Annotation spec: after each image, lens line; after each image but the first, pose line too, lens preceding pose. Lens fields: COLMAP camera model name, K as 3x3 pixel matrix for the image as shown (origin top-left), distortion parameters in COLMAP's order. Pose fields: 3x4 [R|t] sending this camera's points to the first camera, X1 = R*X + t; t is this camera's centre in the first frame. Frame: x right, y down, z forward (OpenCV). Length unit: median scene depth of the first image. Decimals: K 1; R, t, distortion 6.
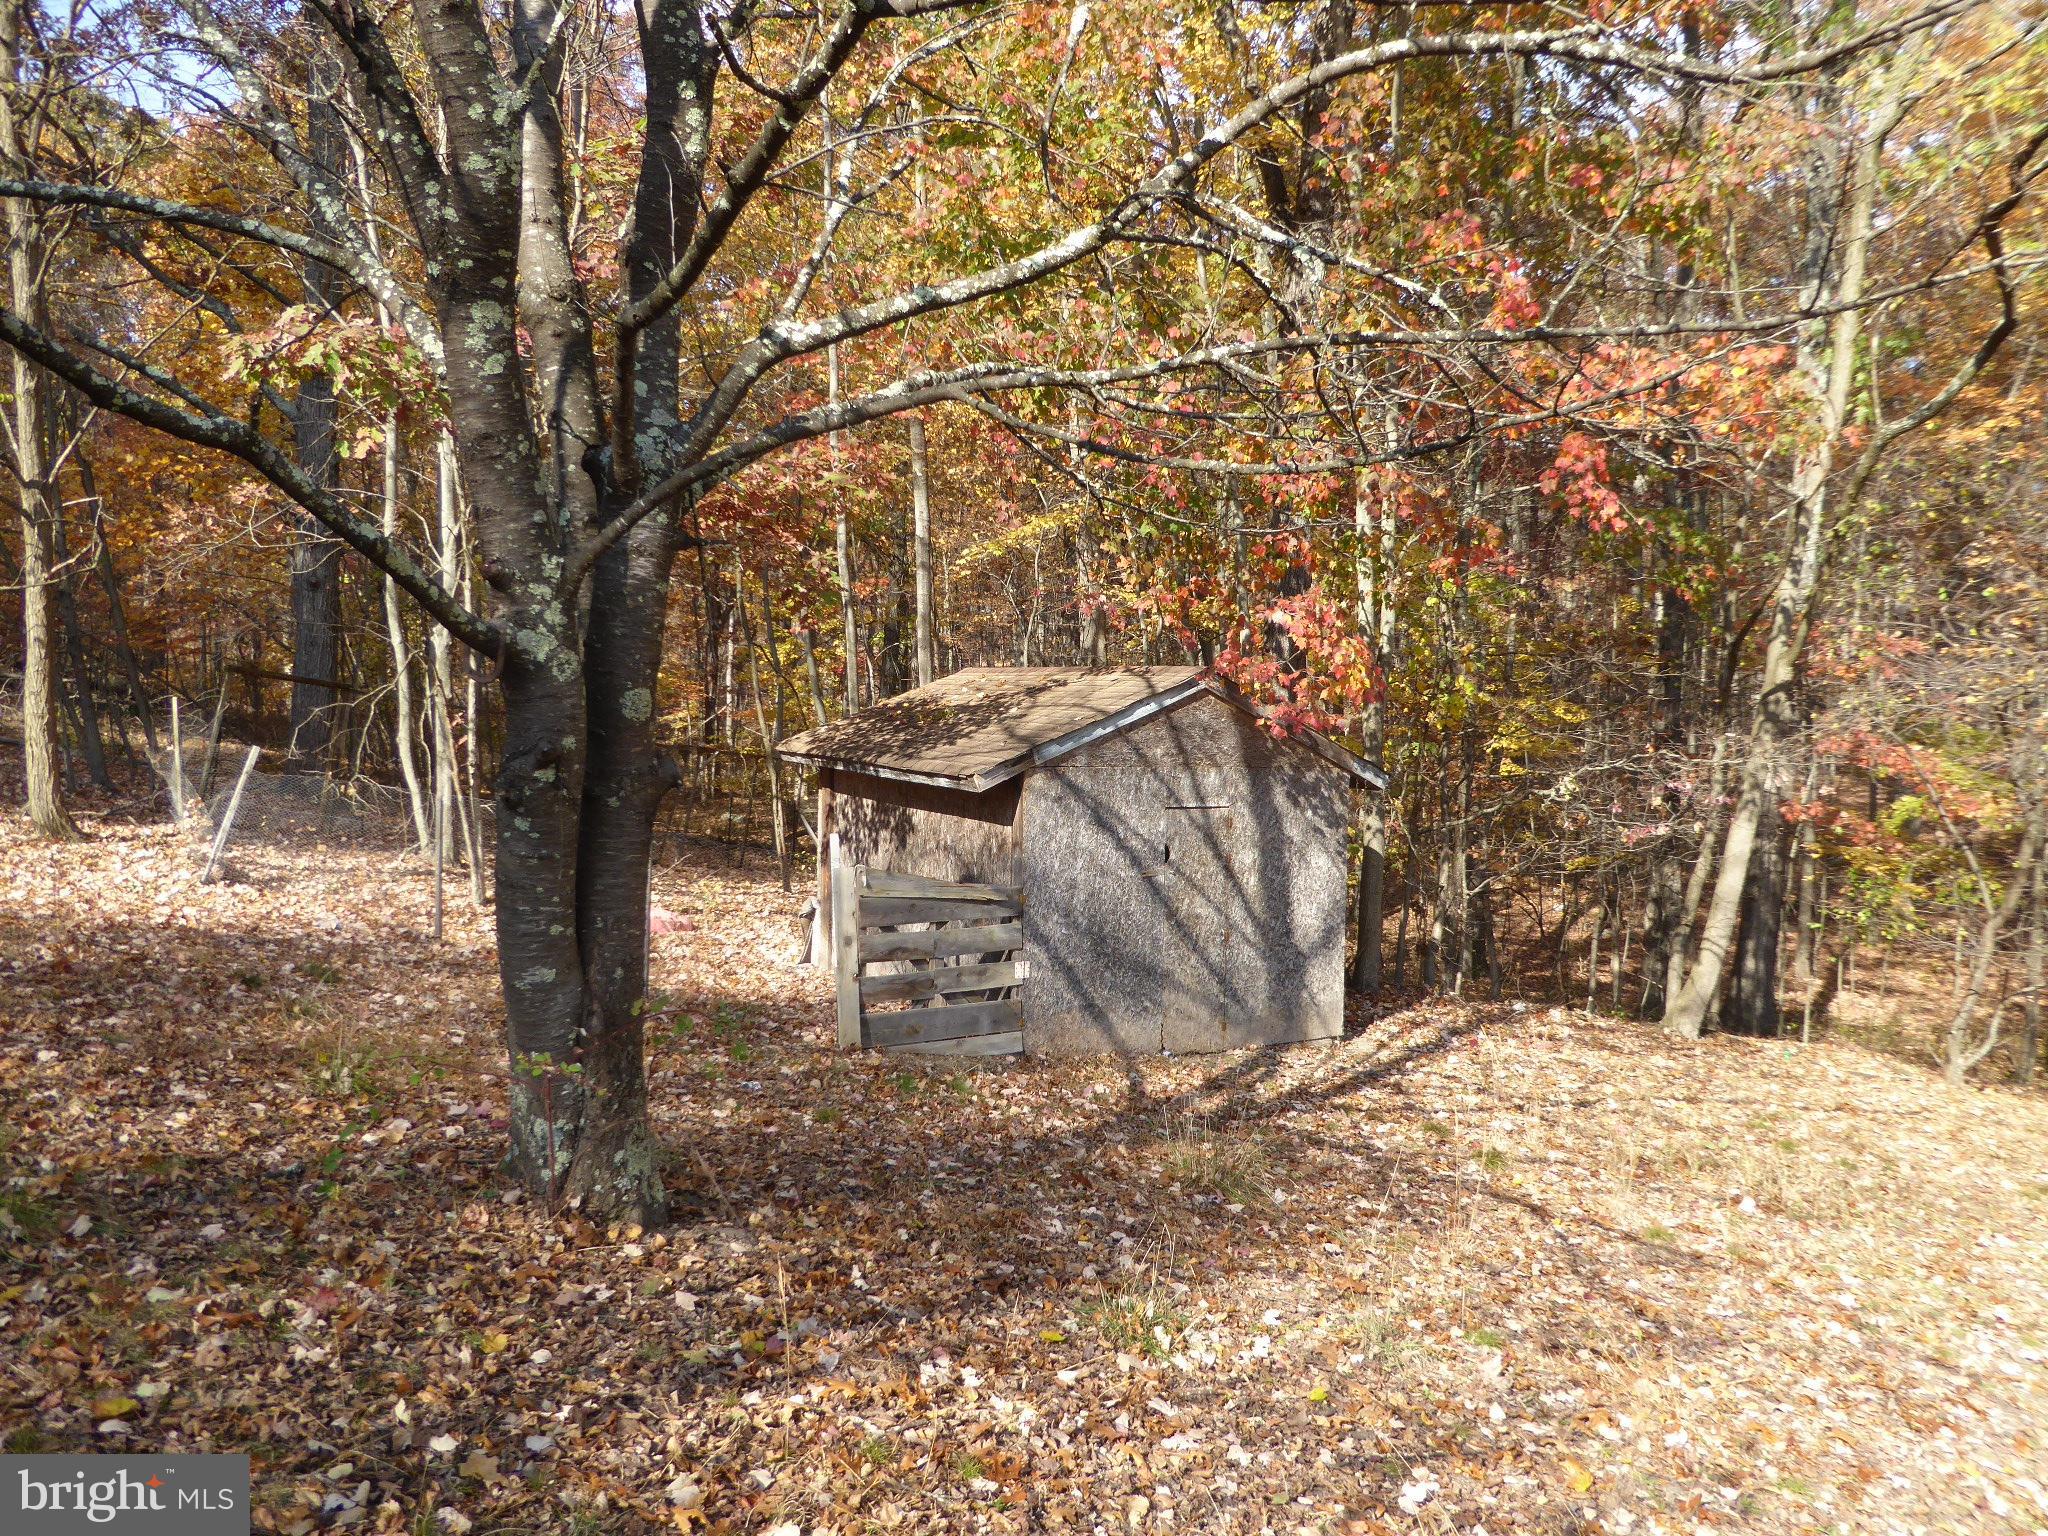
lens RADIAL K [[1482.5, 0, 1039.1], [0, 1482.5, 766.5], [0, 0, 1]] dist [-0.008049, -0.002842]
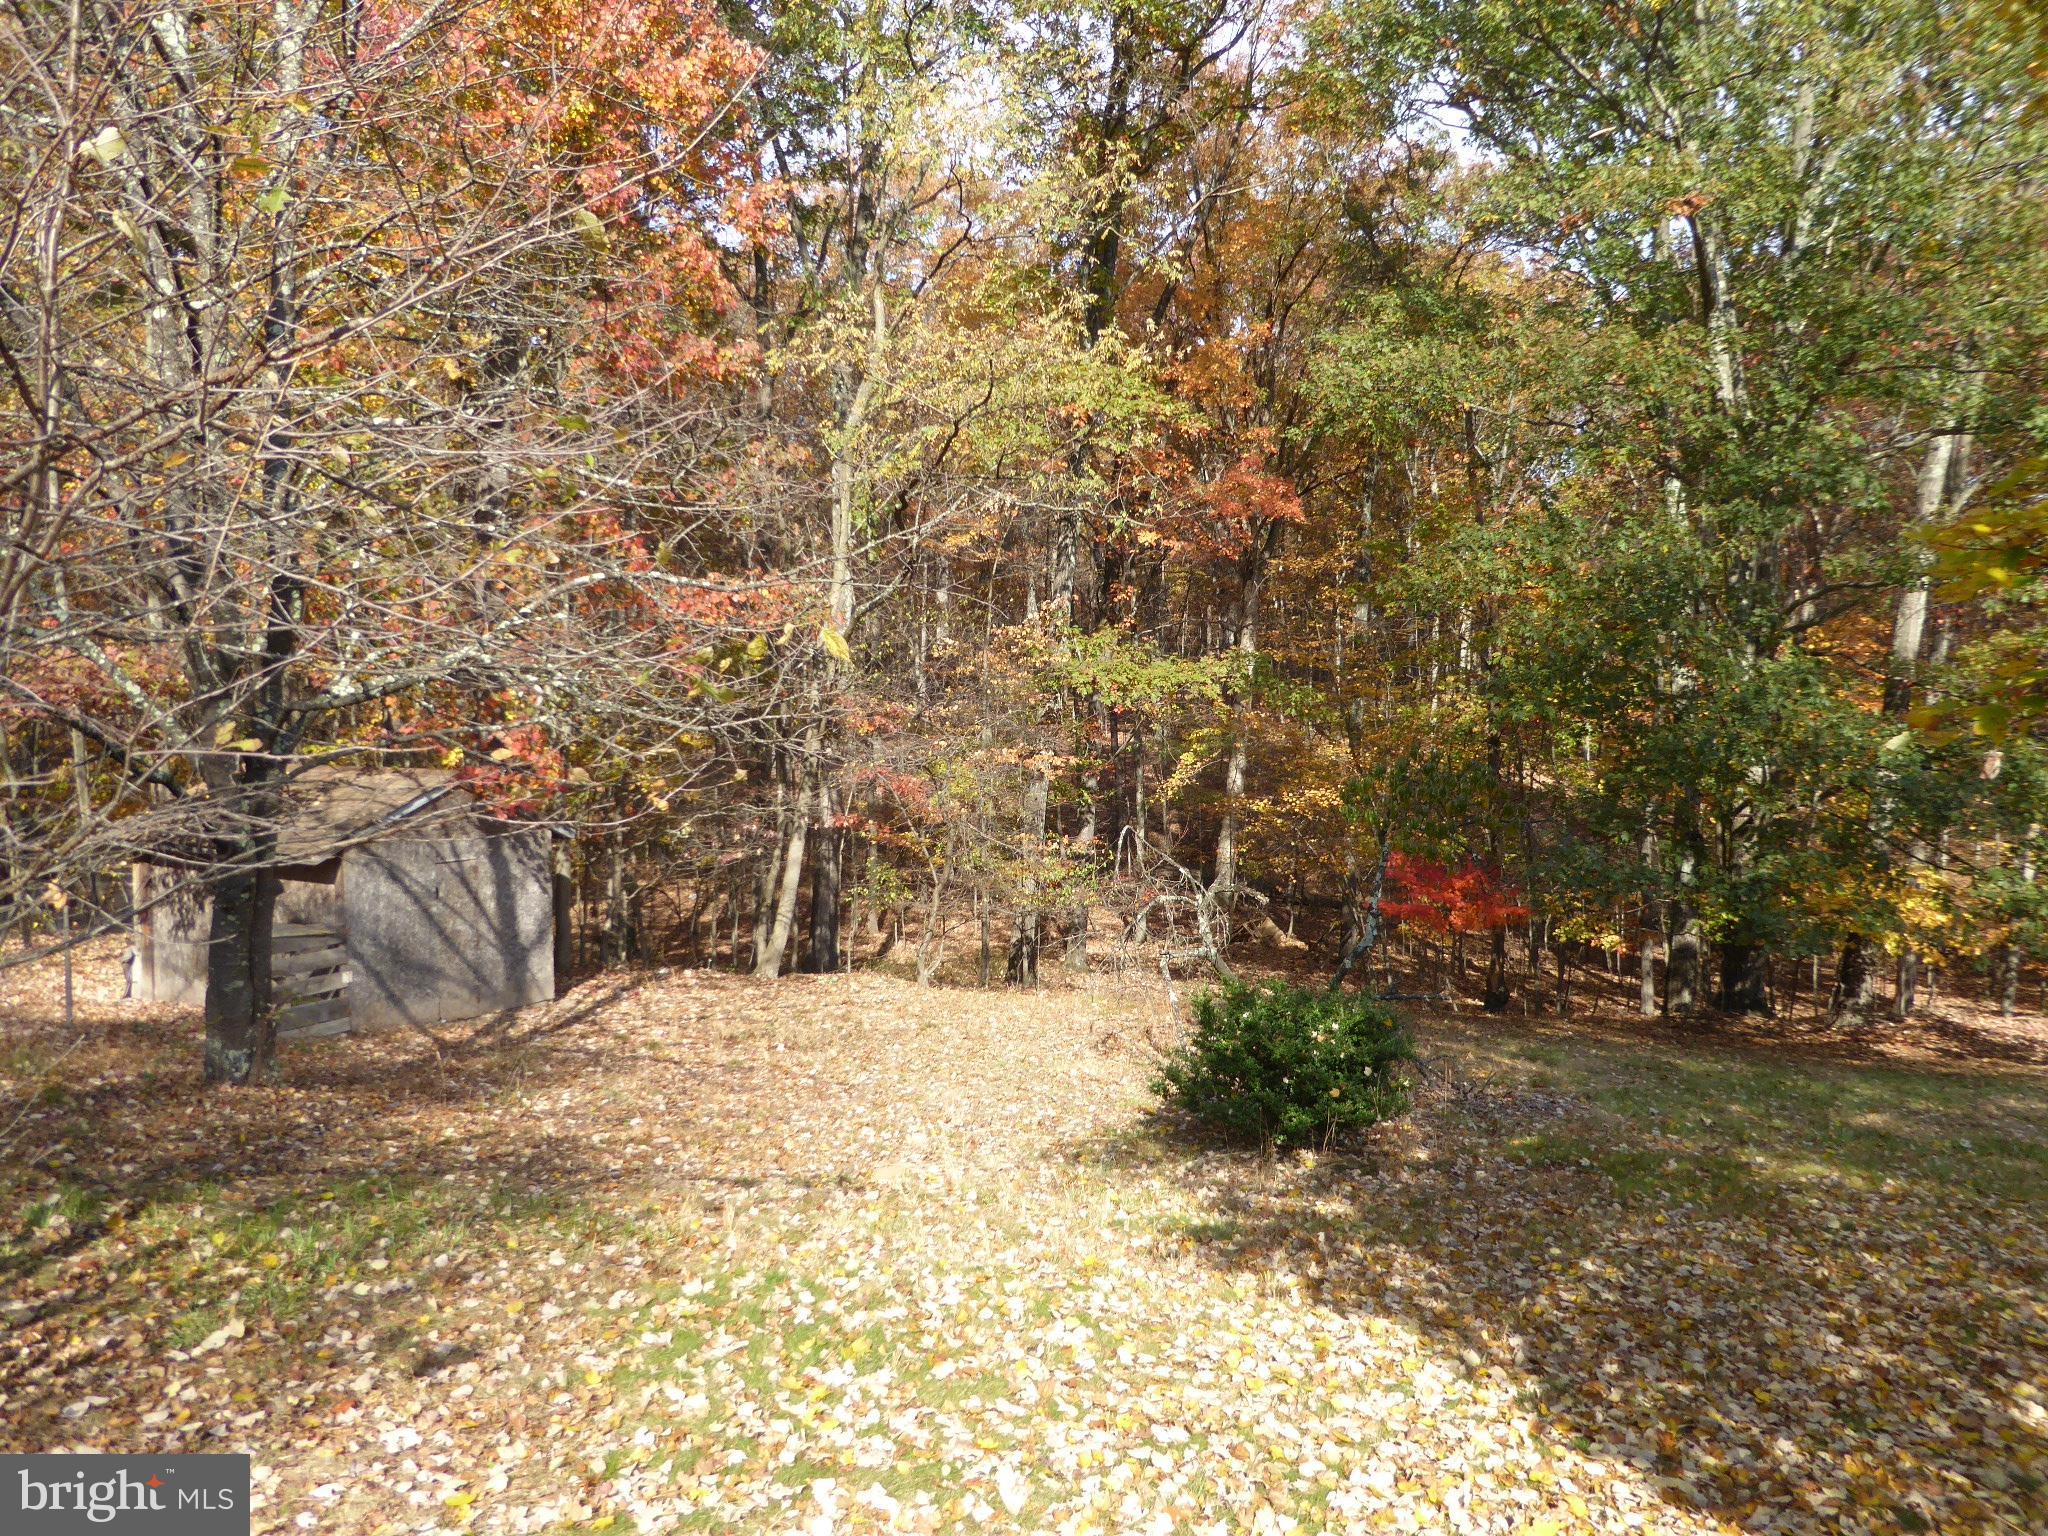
lens RADIAL K [[1482.5, 0, 1039.1], [0, 1482.5, 766.5], [0, 0, 1]] dist [-0.008049, -0.002842]
pose [[0.842443, -0.041798, 0.537162, -0.197096], [0.038883, 0.999103, 0.016762, -0.070635], [-0.537381, 0.006765, 0.843312, -0.607880]]
